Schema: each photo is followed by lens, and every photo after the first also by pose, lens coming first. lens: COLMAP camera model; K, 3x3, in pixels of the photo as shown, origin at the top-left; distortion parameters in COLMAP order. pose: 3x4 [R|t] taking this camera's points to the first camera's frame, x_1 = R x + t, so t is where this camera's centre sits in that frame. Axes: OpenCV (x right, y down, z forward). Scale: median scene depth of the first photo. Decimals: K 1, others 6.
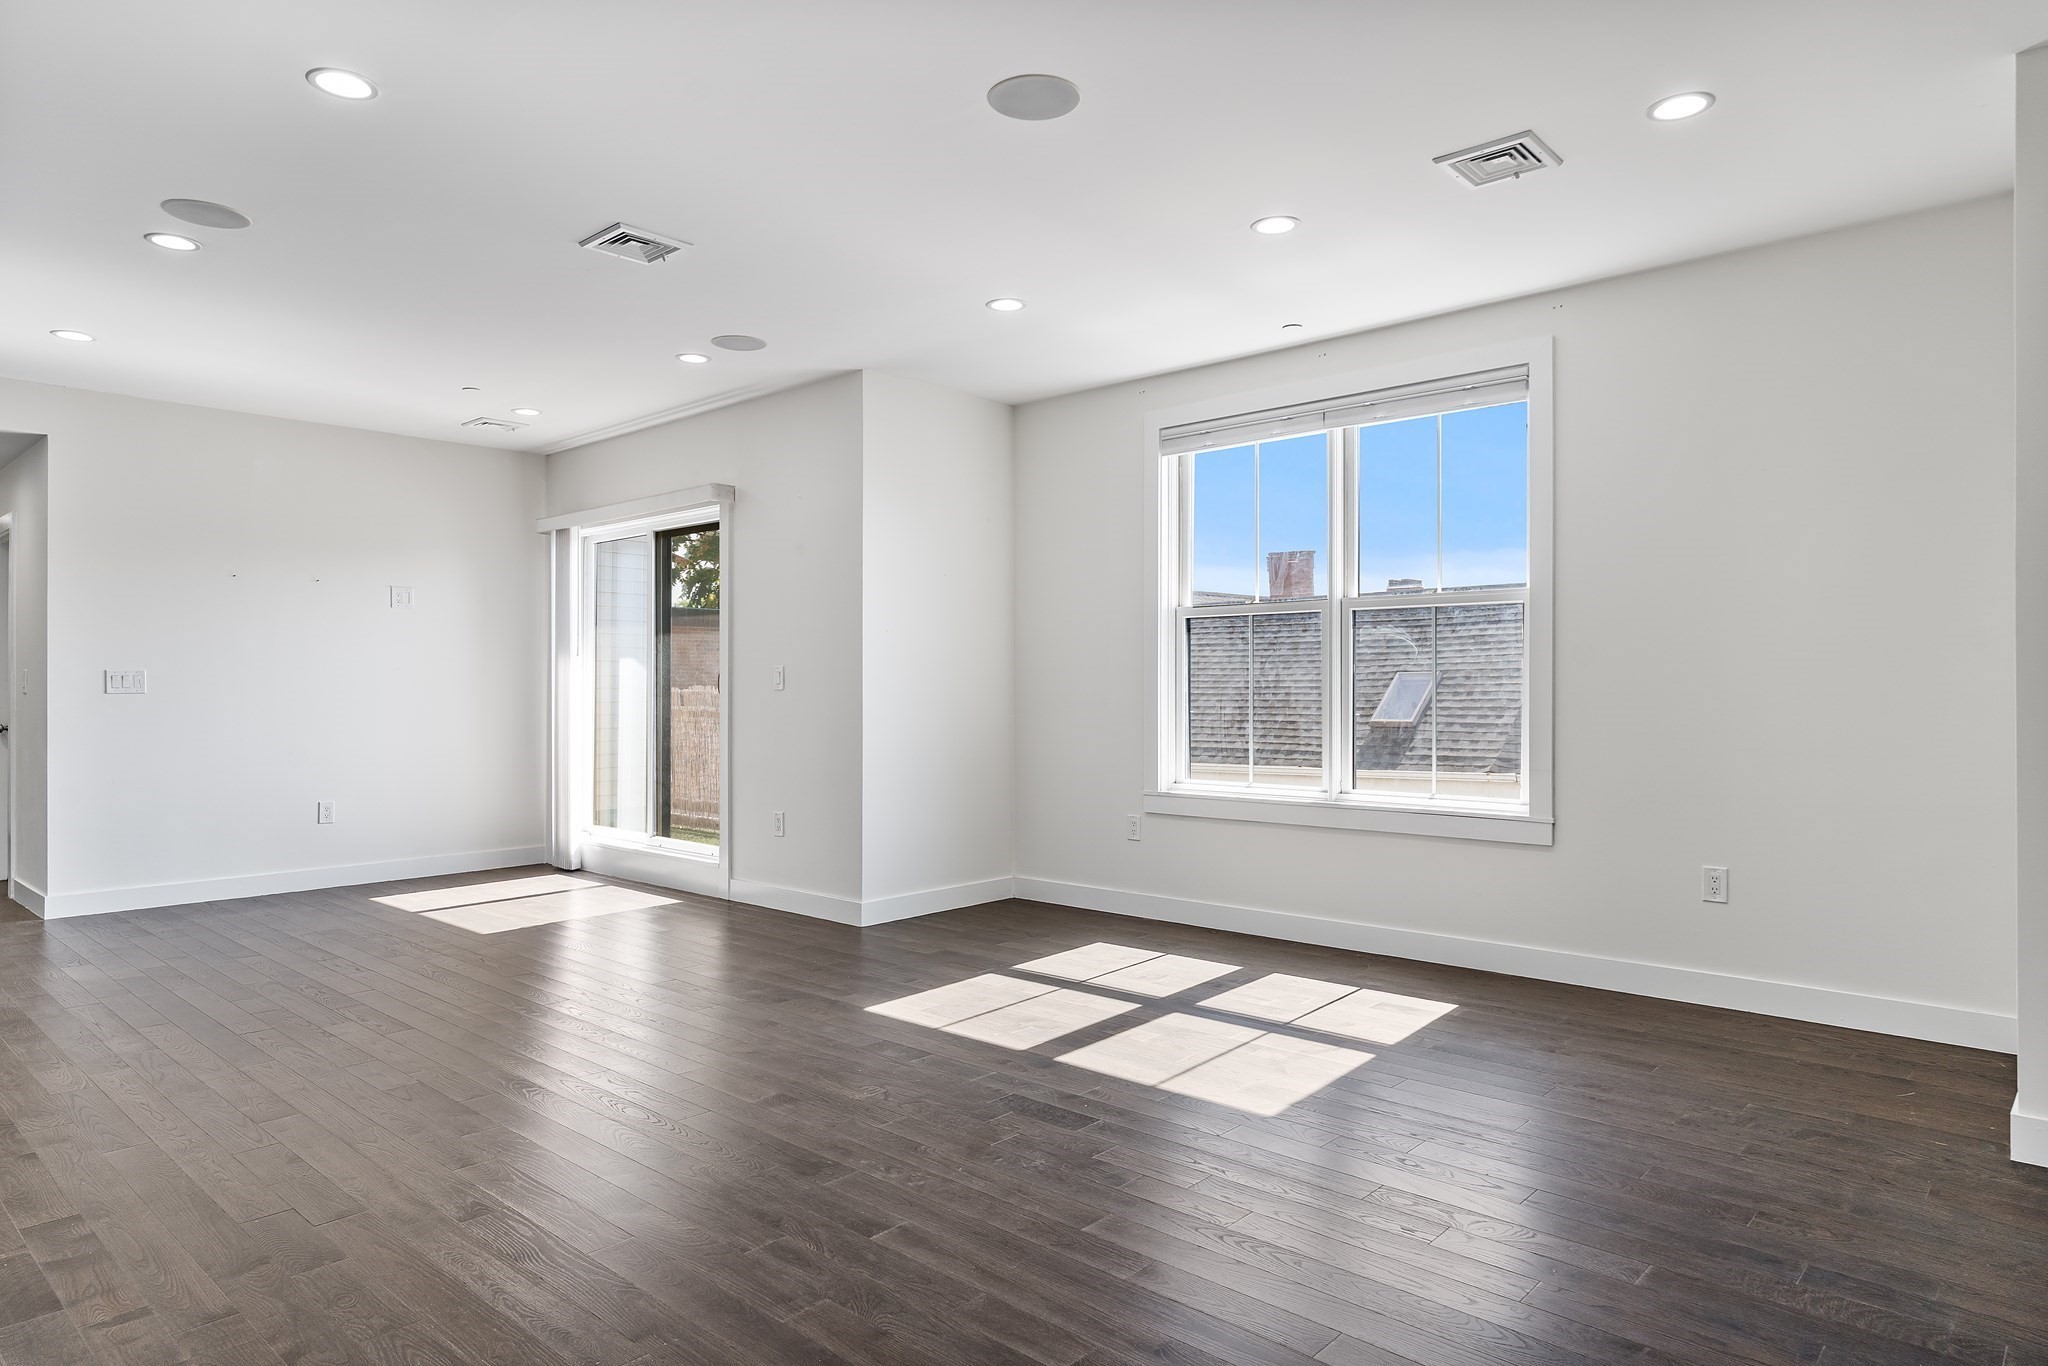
lens RADIAL K [[1210.4, 0, 1024.0], [0, 1210.4, 683.0], [0, 0, 1]] dist [-0.000479, 0.000592]
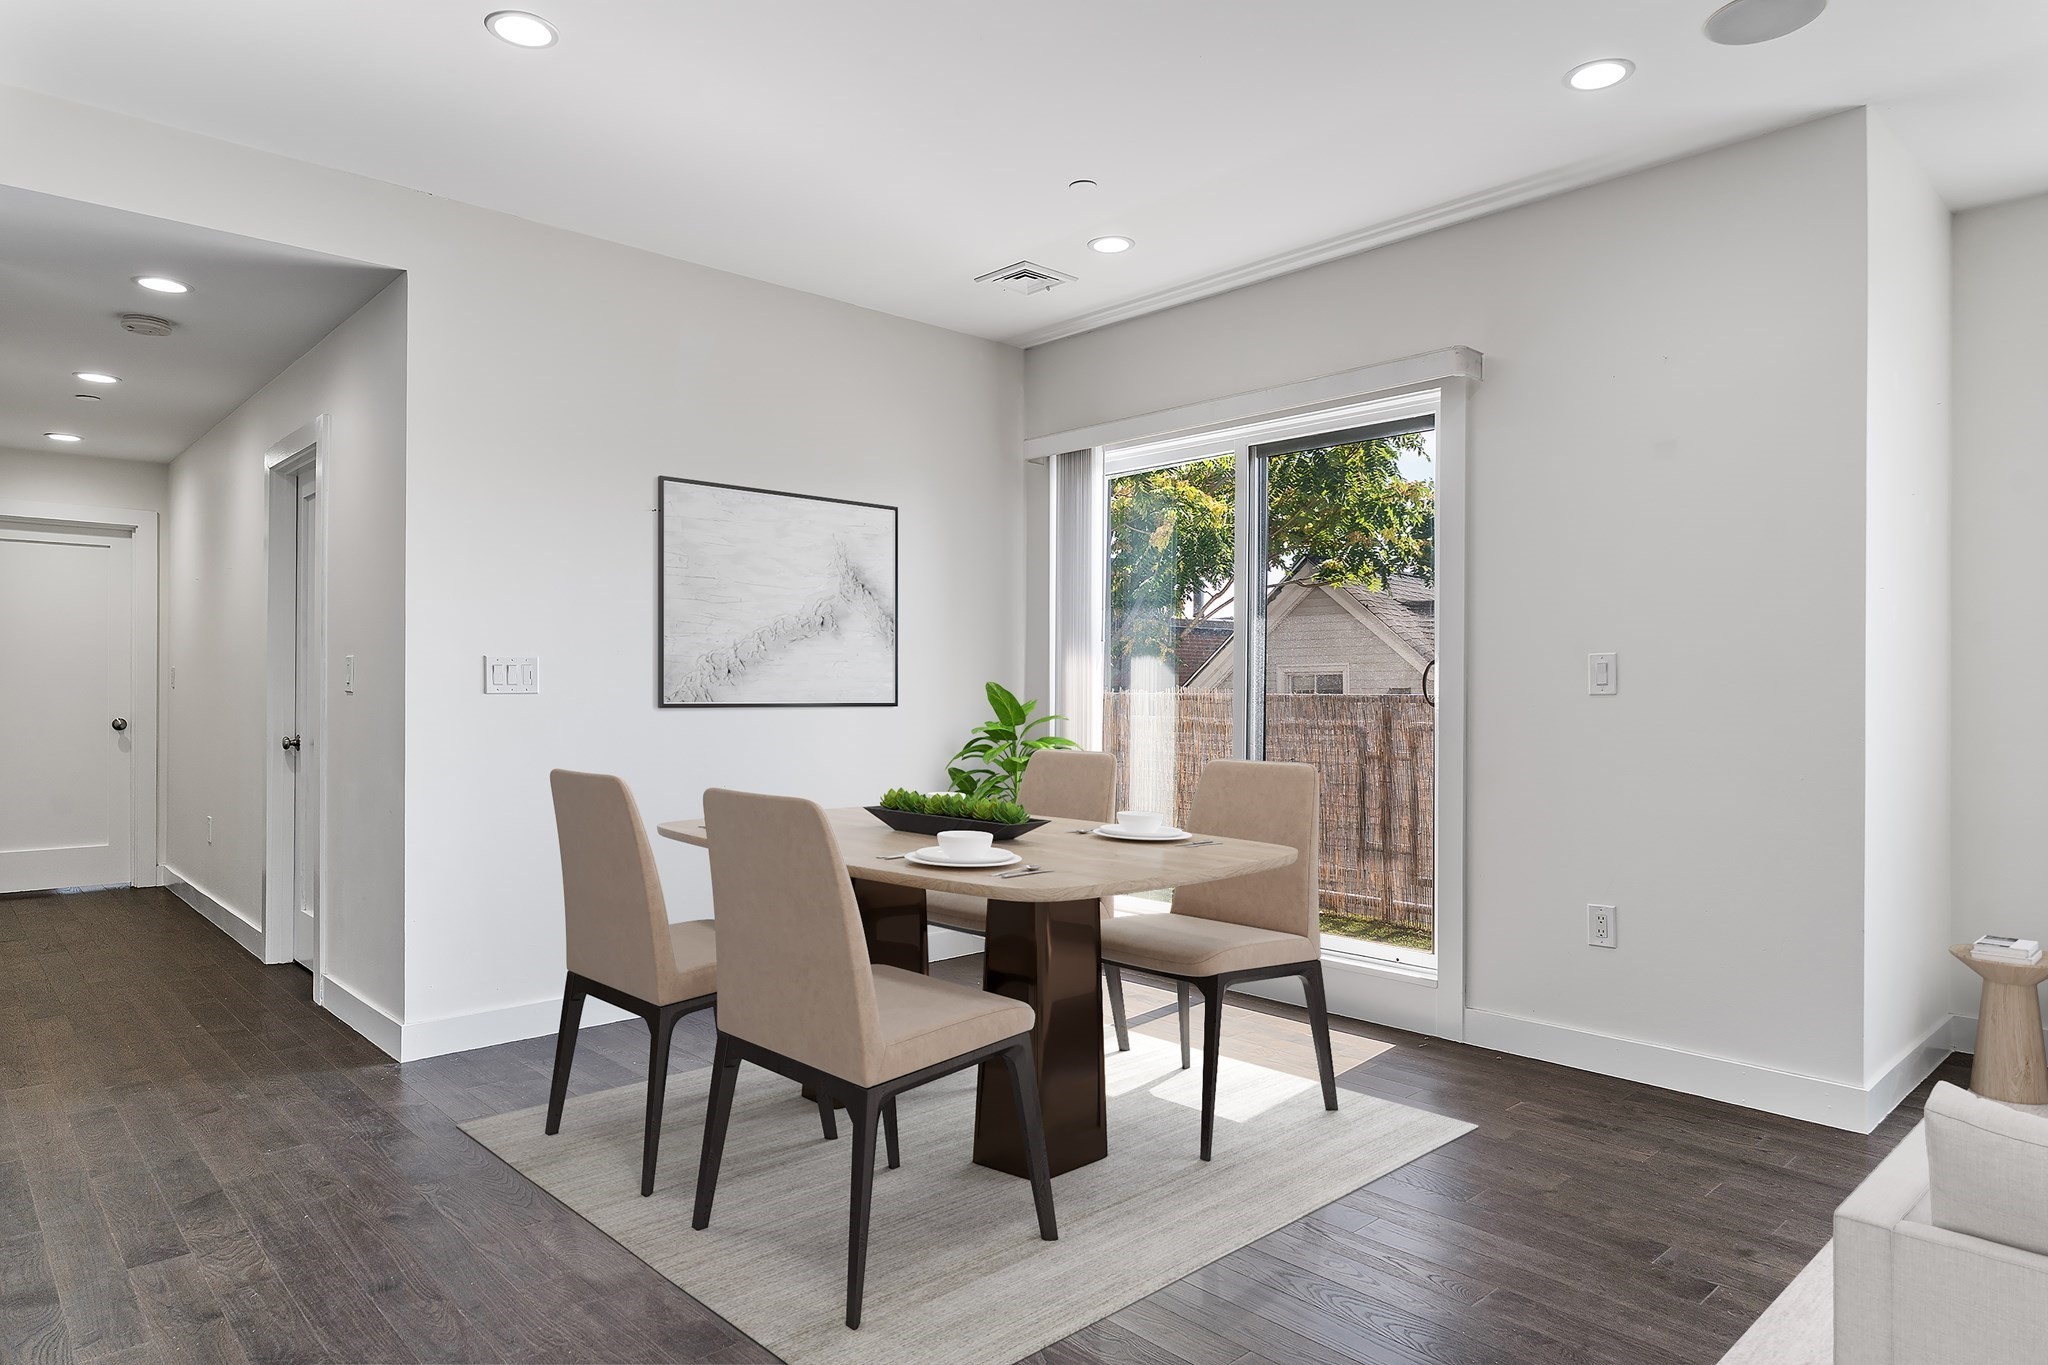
lens RADIAL K [[1213.0, 0, 1024.0], [0, 1213.0, 682.5], [0, 0, 1]] dist [0.026636, -0.000902]
pose [[0.996669, 0.006821, -0.081272, -0.414173], [-0.006554, 0.999972, 0.003551, -0.000946], [0.081294, -0.003006, 0.996686, 0.379781]]
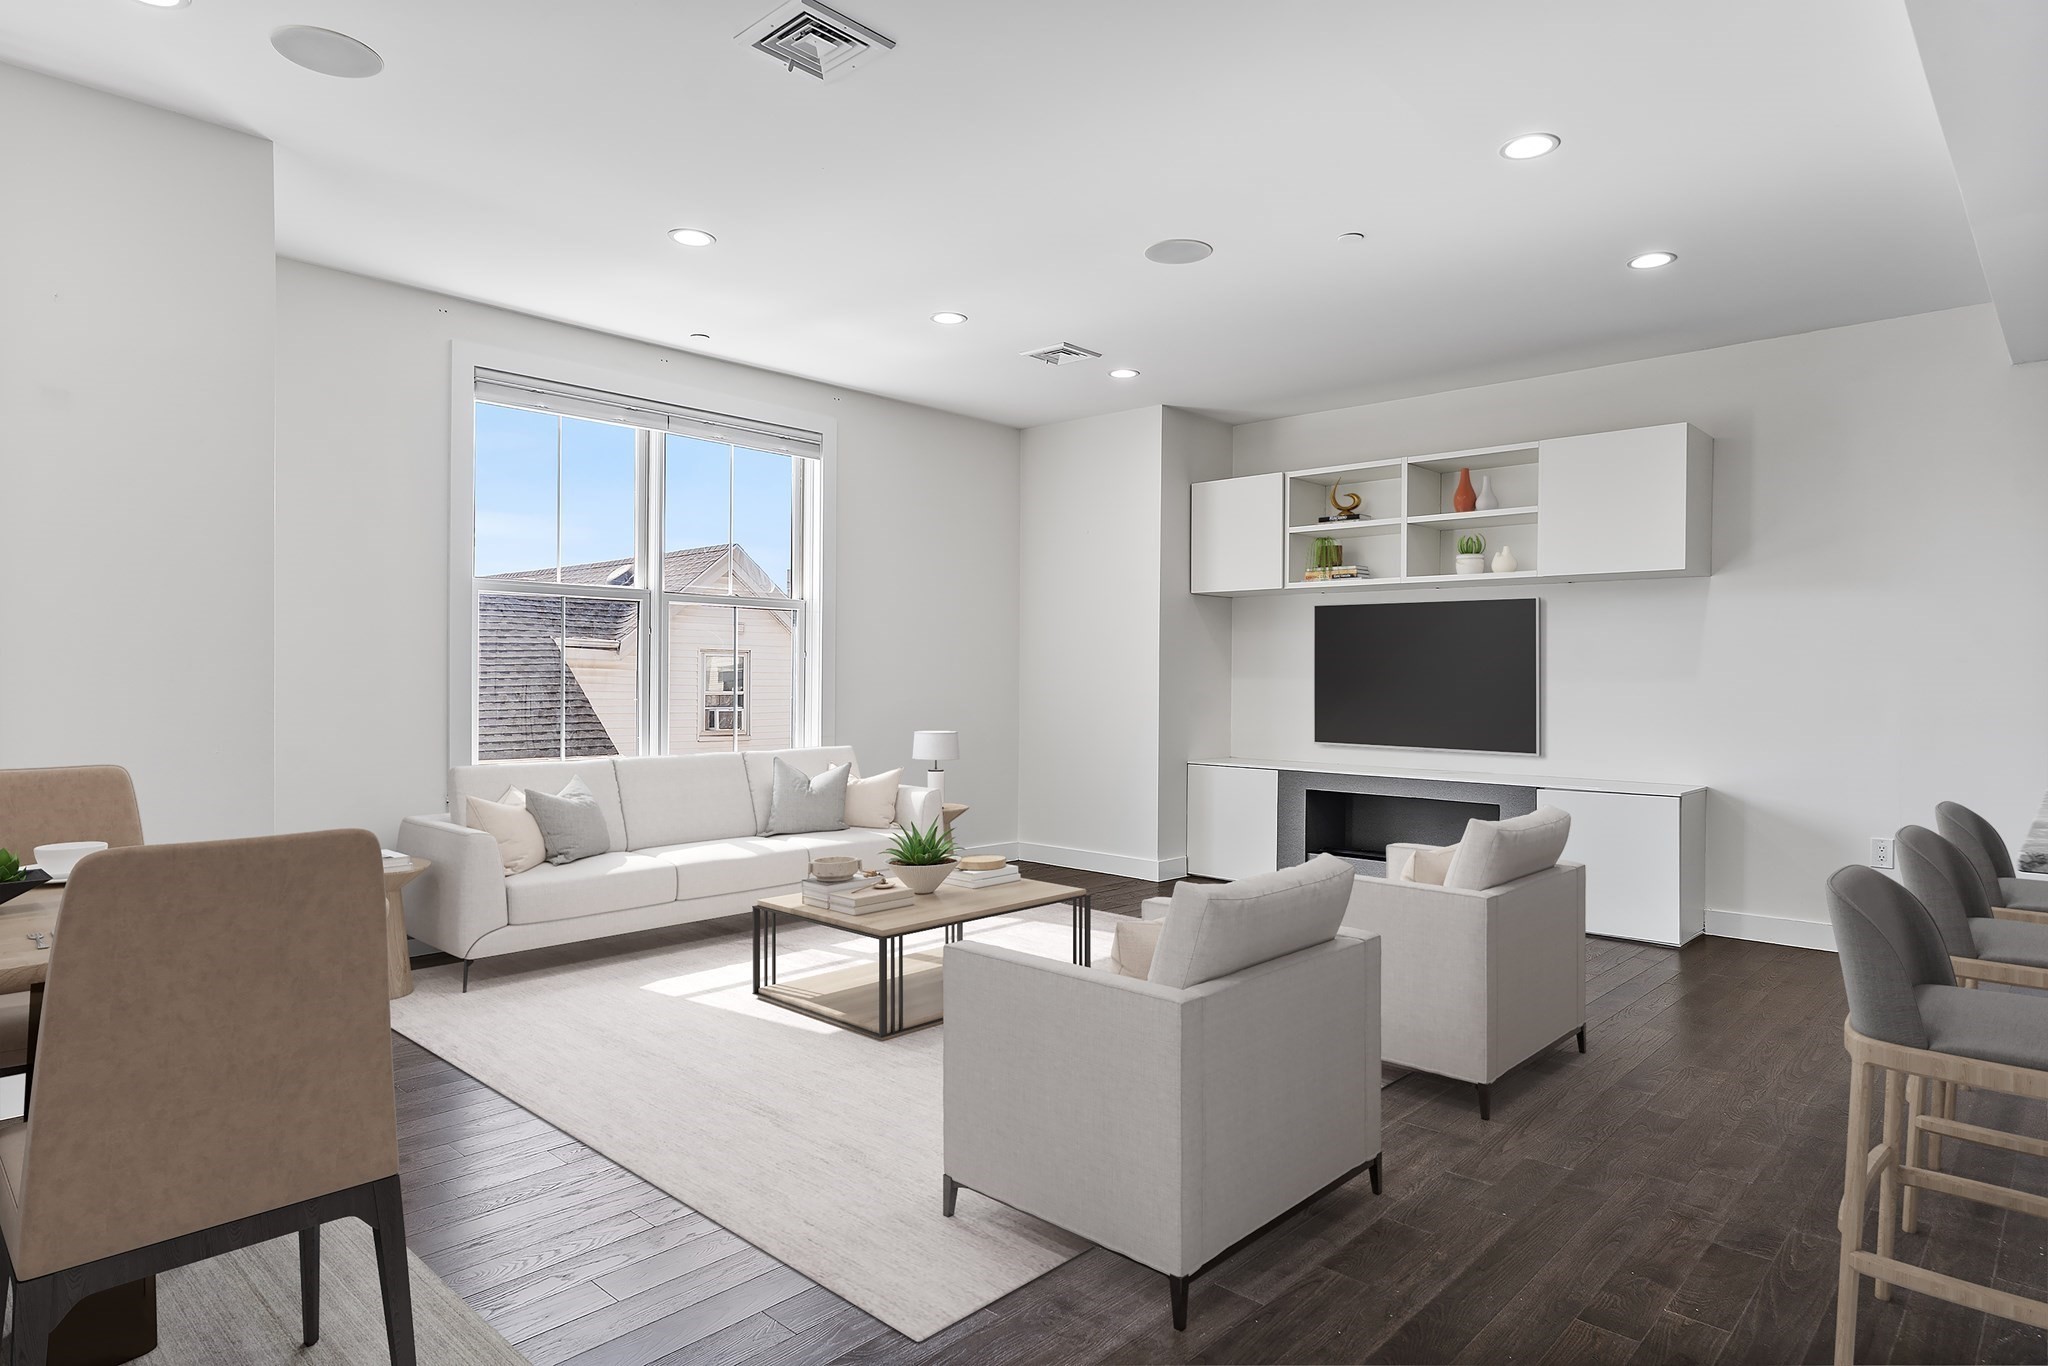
lens RADIAL K [[1170.7, 0, 1024.0], [0, 1170.7, 683.0], [0, 0, 1]] dist [-0.017115, 0.000377]
pose [[0.013045, -0.001039, 0.999914, -0.630221], [-0.009616, 0.999953, 0.001165, 0.005618], [-0.999869, -0.009631, 0.013034, 0.549828]]
